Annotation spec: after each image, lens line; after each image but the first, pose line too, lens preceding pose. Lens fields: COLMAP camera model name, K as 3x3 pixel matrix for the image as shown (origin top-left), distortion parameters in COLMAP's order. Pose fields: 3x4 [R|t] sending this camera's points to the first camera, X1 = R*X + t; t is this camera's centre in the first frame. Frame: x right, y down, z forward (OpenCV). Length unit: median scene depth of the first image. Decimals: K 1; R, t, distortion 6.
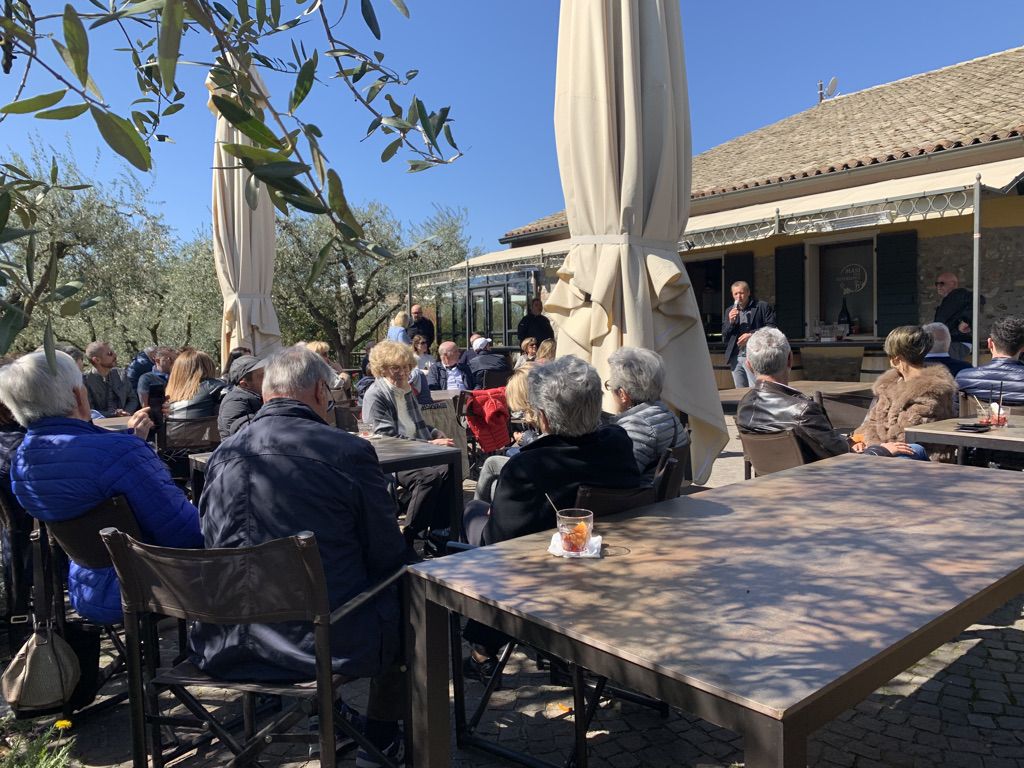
lens RADIAL K [[782.5, 0, 516.2], [0, 782.5, 383.6], [0, 0, 1]] dist [0.038141, -0.016810]
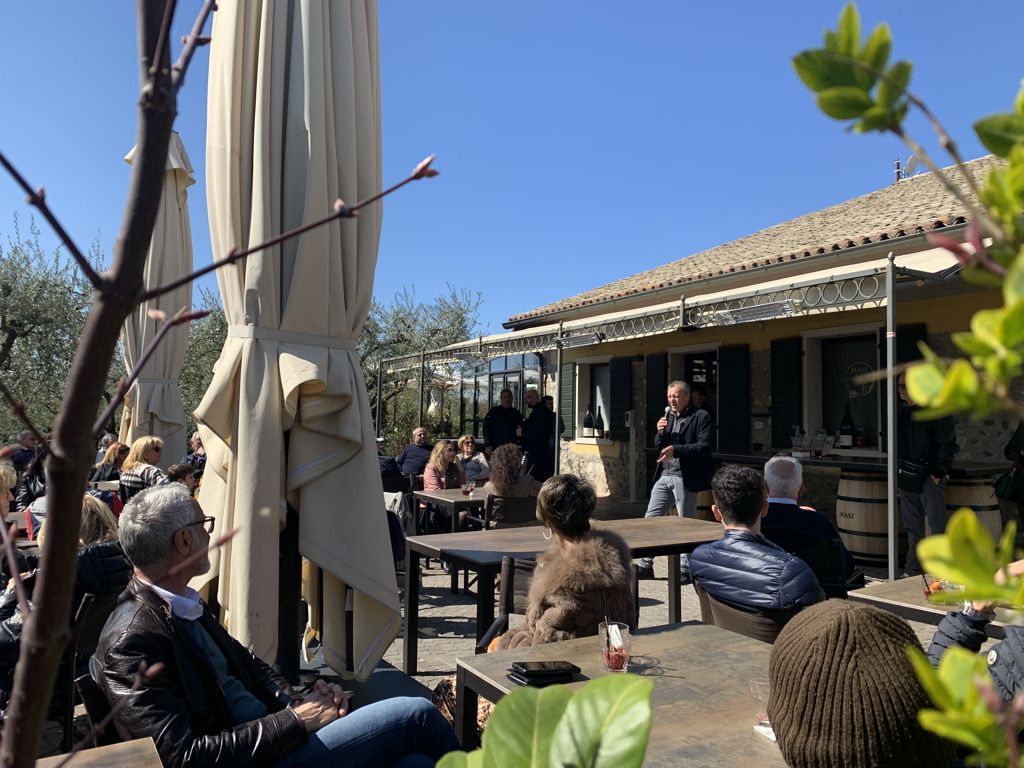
lens RADIAL K [[782.5, 0, 508.2], [0, 782.5, 384.3], [0, 0, 1]] dist [0.038141, -0.016810]
pose [[0.986748, 0.029798, -0.159501, 0.226446], [-0.046002, 0.994035, -0.098884, -0.033896], [0.155603, 0.104911, 0.982233, 0.148377]]
